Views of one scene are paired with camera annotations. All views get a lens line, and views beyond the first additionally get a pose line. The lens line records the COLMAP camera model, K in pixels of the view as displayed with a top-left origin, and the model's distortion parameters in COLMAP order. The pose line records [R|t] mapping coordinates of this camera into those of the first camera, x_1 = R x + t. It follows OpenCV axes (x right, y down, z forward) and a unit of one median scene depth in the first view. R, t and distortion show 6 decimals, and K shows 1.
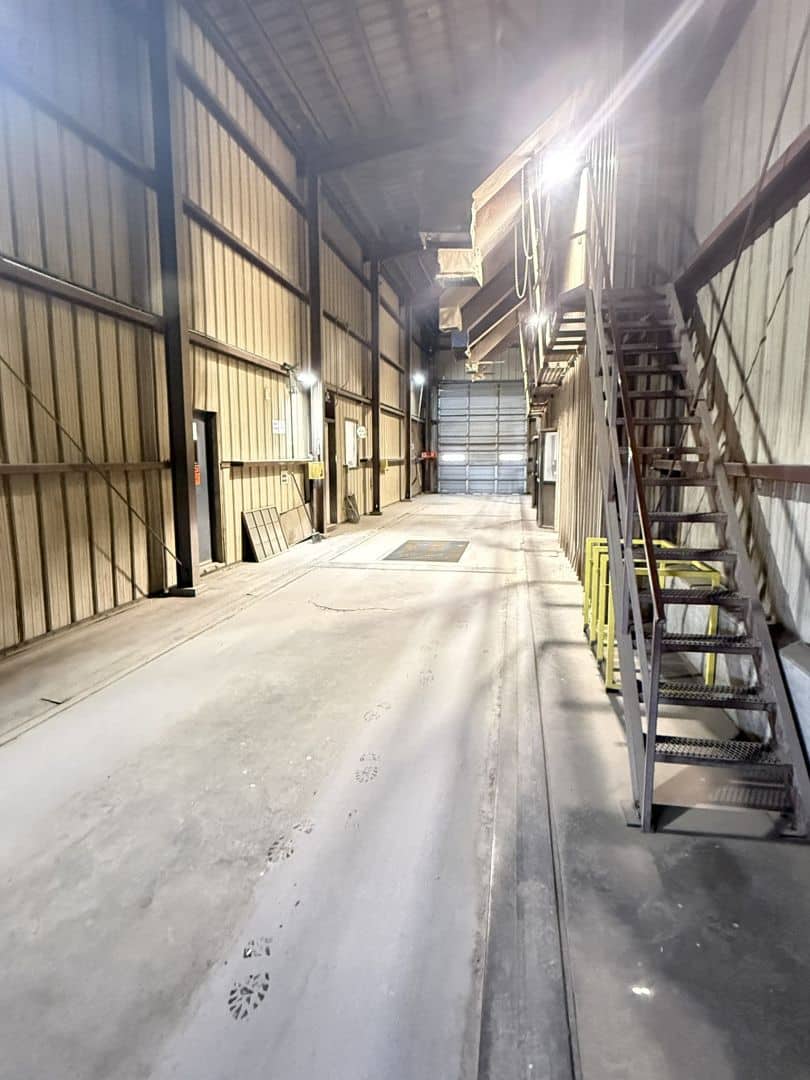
lens RADIAL K [[600.8, 0, 403.8], [0, 600.8, 541.0], [0, 0, 1]] dist [0.005929, -0.000202]
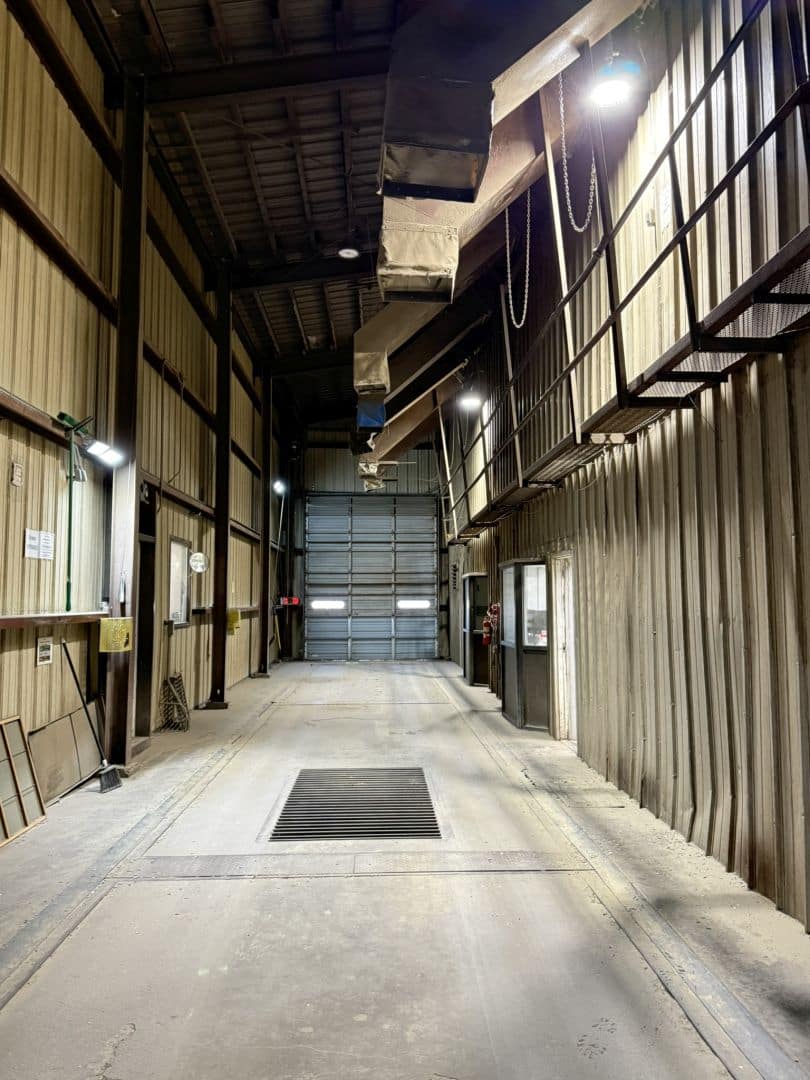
lens RADIAL K [[794.2, 0, 412.8], [0, 794.2, 537.9], [0, 0, 1]] dist [0.028168, -0.015083]
pose [[0.973098, 0.018997, 0.229607, -0.046165], [0.031617, 0.976155, -0.214758, -0.035572], [-0.228212, 0.216240, 0.949294, 0.233595]]
